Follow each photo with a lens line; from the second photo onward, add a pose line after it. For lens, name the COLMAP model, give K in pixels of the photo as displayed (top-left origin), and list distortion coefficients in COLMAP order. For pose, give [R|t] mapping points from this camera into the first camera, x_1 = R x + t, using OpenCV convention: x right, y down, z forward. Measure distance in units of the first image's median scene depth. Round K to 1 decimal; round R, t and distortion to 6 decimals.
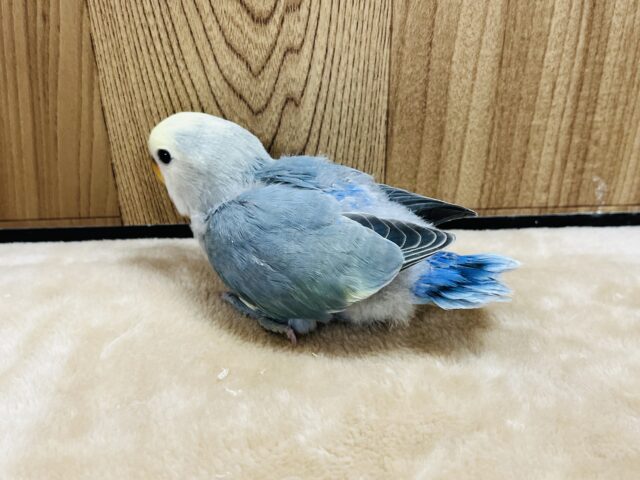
lens RADIAL K [[841.3, 0, 321.3], [0, 841.3, 234.1], [0, 0, 1]] dist [-0.019522, 0.000000]
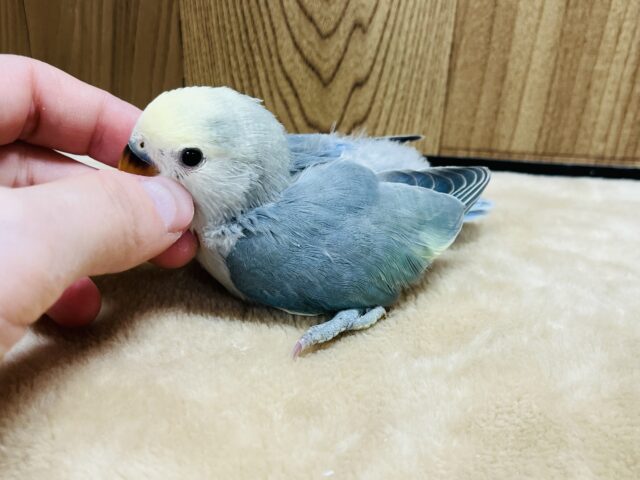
lens RADIAL K [[841.3, 0, 312.8], [0, 841.3, 235.7], [0, 0, 1]] dist [-0.019522, 0.000000]
pose [[0.993417, 0.085882, -0.075812, 0.007673], [-0.088806, 0.995396, -0.036070, 0.138799], [0.072366, 0.042565, 0.996470, -0.022959]]
